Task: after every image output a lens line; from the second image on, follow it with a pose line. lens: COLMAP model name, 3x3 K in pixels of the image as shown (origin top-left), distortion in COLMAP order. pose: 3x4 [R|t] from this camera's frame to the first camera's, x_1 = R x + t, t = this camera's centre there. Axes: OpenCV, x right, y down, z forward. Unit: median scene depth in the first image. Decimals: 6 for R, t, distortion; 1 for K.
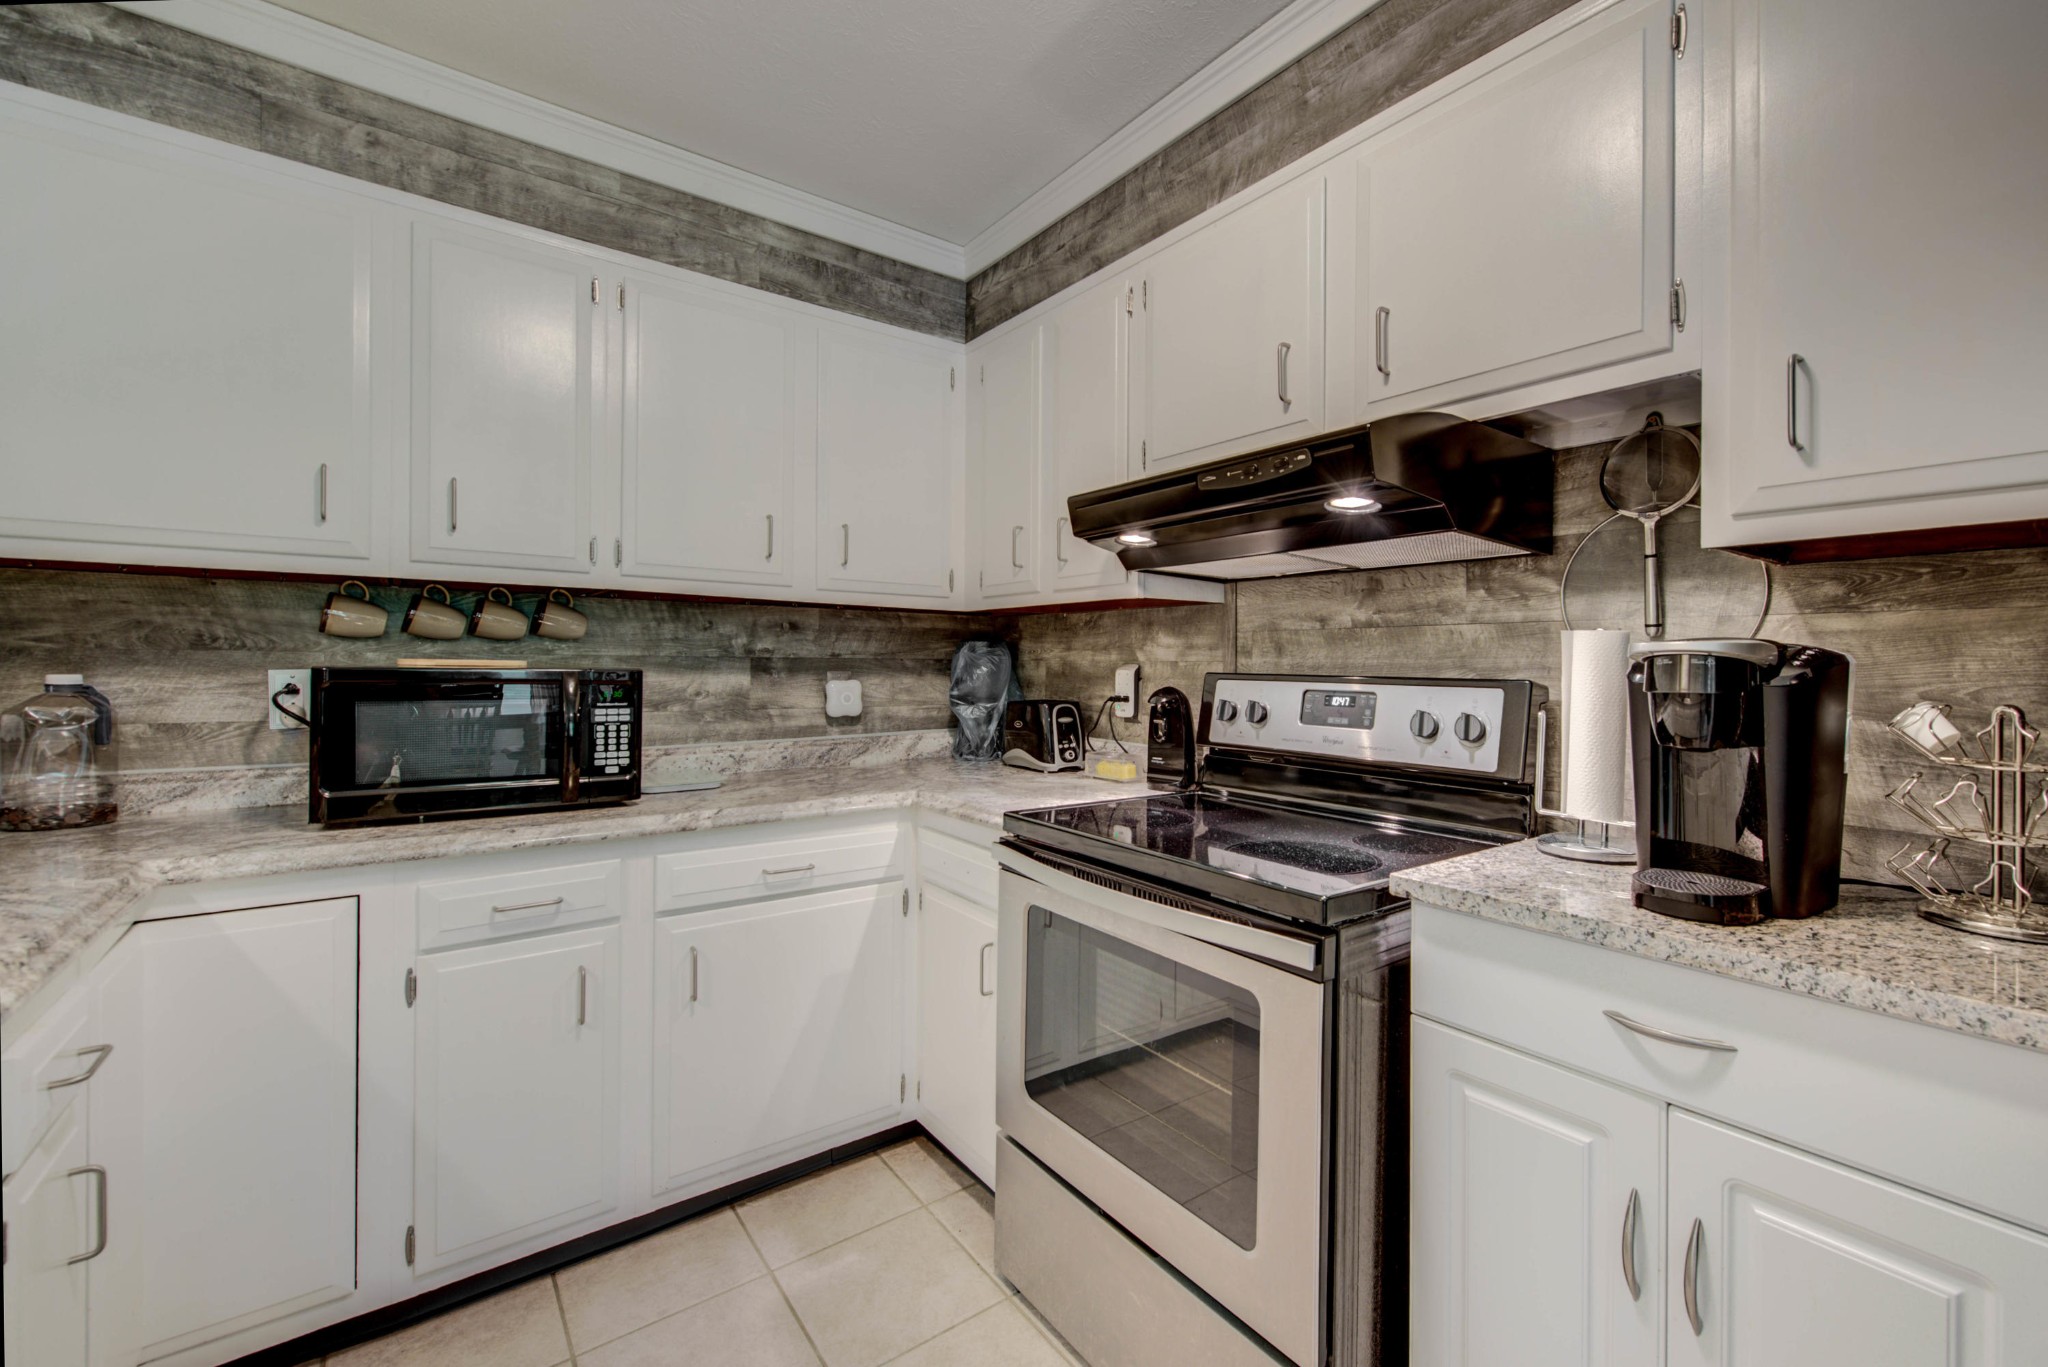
lens RADIAL K [[856.2, 0, 1081.1], [0, 856.2, 667.4], [0, 0, 1]] dist [-0.001623, -0.000890]
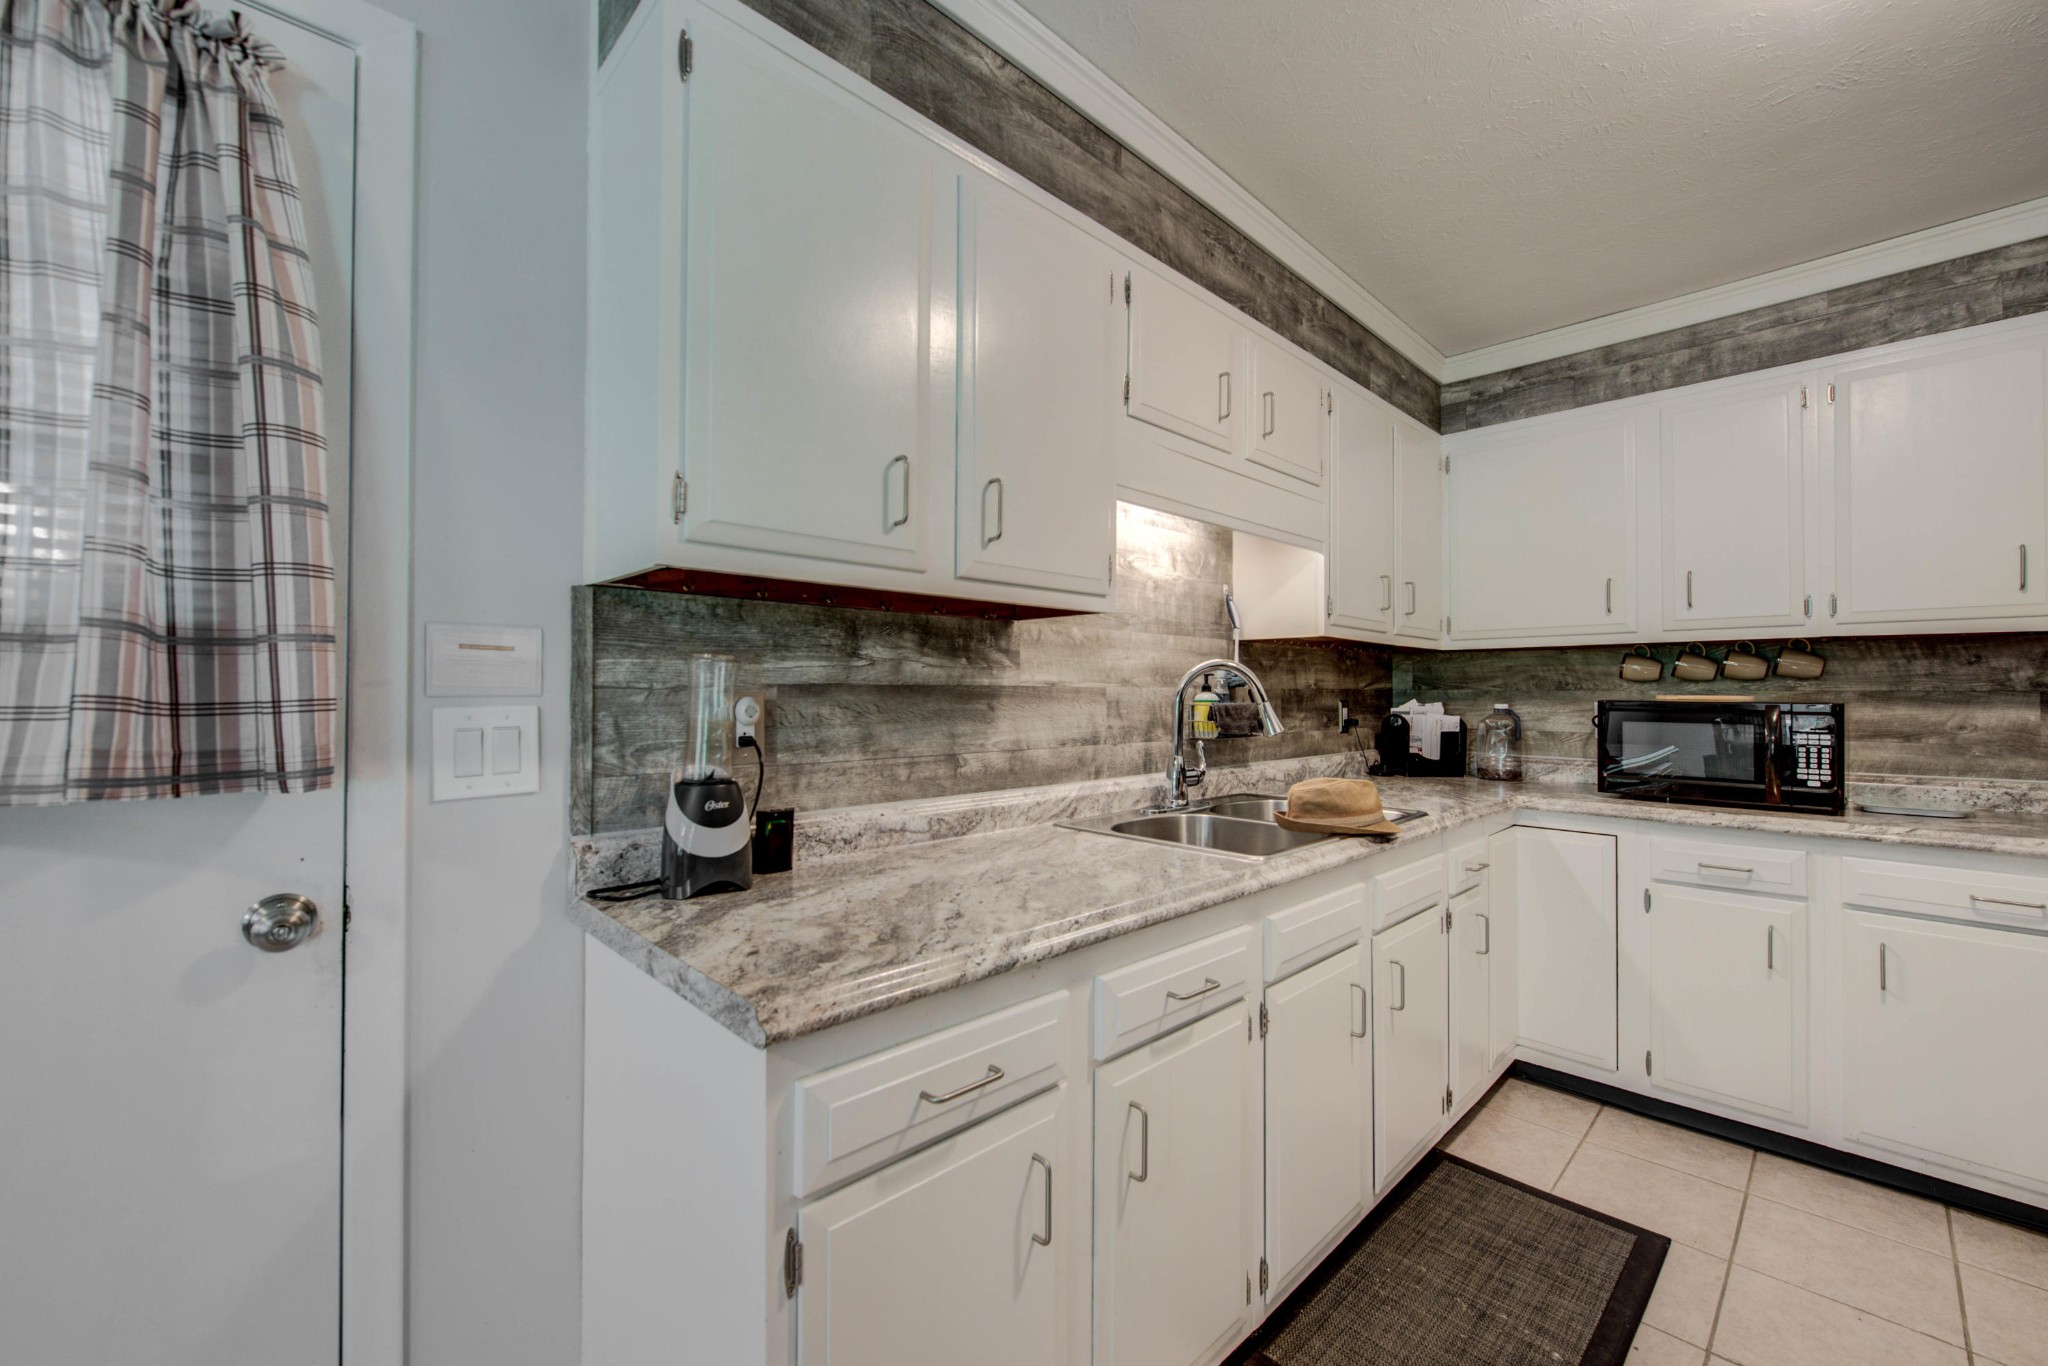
lens RADIAL K [[835.1, 0, 1033.8], [0, 835.1, 680.4], [0, 0, 1]] dist [0.000815, -0.001619]
pose [[0.119044, -0.020412, -0.992679, 0.519486], [-0.001796, 0.999783, -0.020774, -0.003373], [0.992887, 0.004256, 0.118981, -0.268162]]
